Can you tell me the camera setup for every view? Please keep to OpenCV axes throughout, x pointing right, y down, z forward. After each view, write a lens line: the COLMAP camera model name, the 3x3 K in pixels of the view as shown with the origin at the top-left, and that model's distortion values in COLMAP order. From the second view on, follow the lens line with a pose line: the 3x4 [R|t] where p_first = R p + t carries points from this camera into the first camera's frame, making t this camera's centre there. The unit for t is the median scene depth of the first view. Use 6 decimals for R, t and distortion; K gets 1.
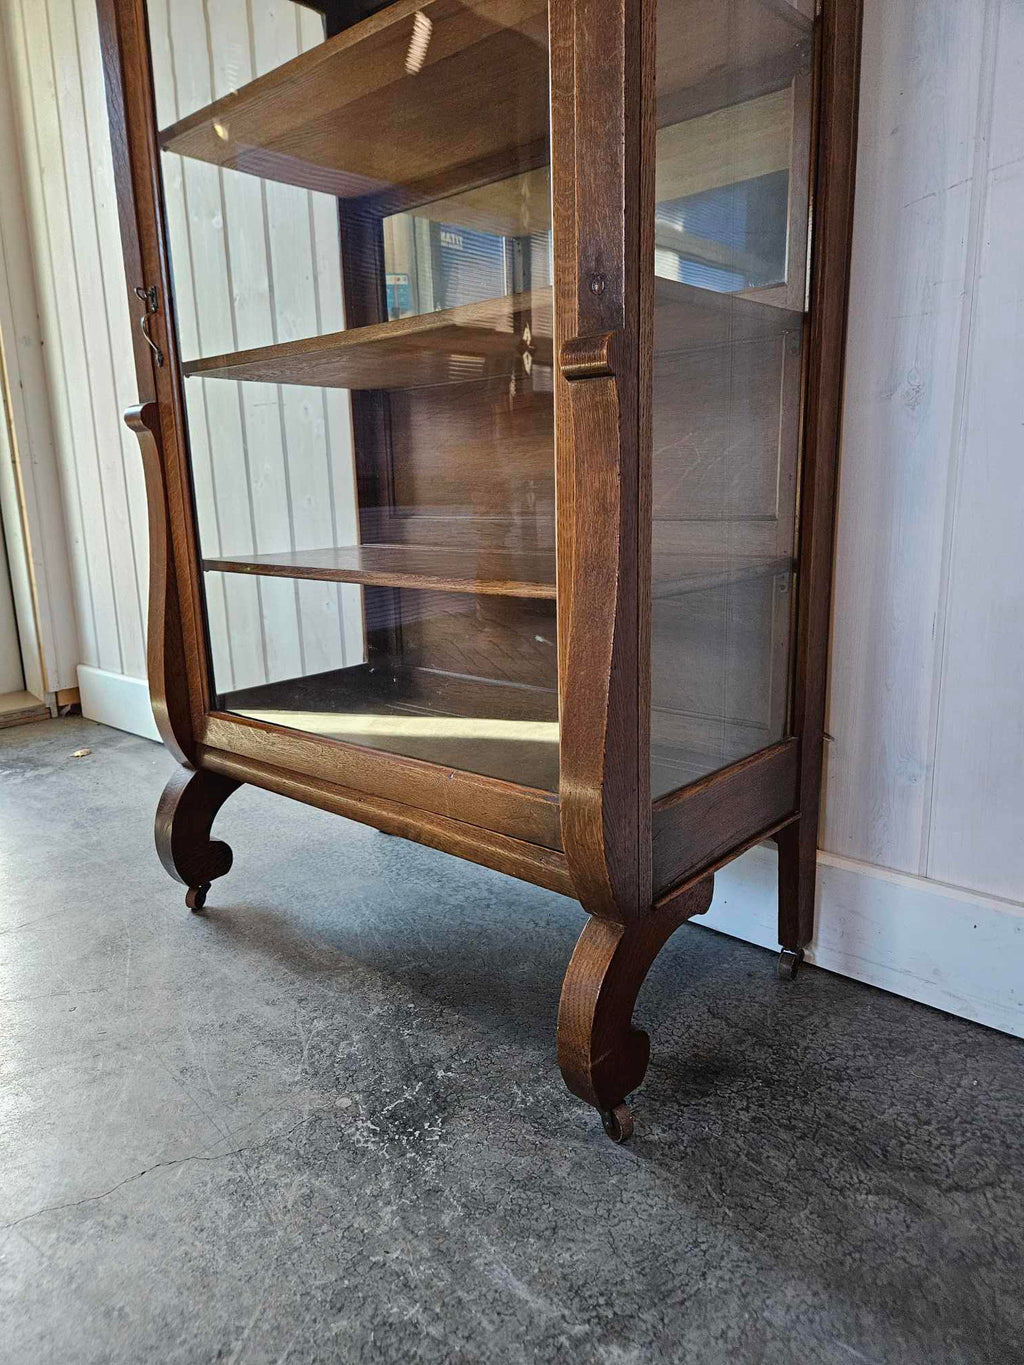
lens RADIAL K [[917.1, 0, 505.6], [0, 917.1, 677.2], [0, 0, 1]] dist [0.052989, -0.046250]
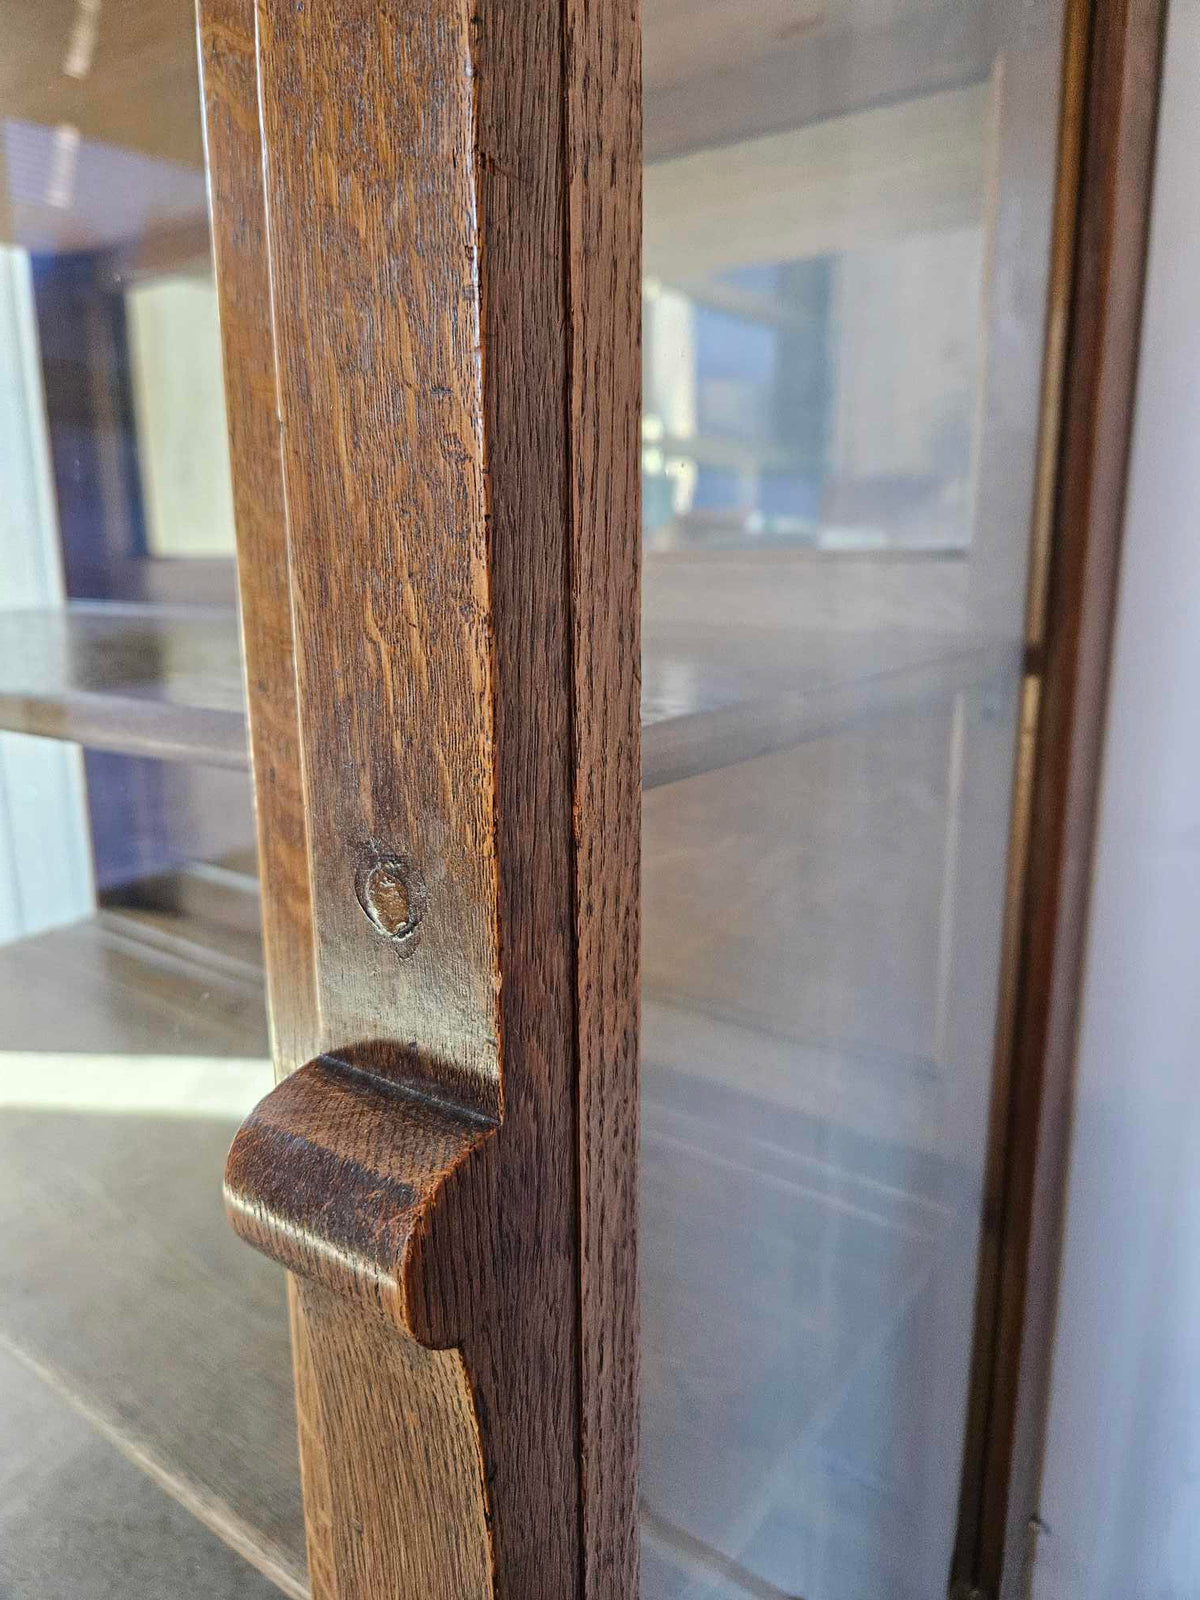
lens RADIAL K [[1086.4, 0, 574.7], [0, 1086.4, 779.4], [0, 0, 1]] dist [0.053017, -0.049137]
pose [[0.996123, -0.005114, 0.087823, 0.121419], [0.004826, 0.999982, 0.003487, -0.452608], [-0.087839, -0.003050, 0.996130, 0.732605]]
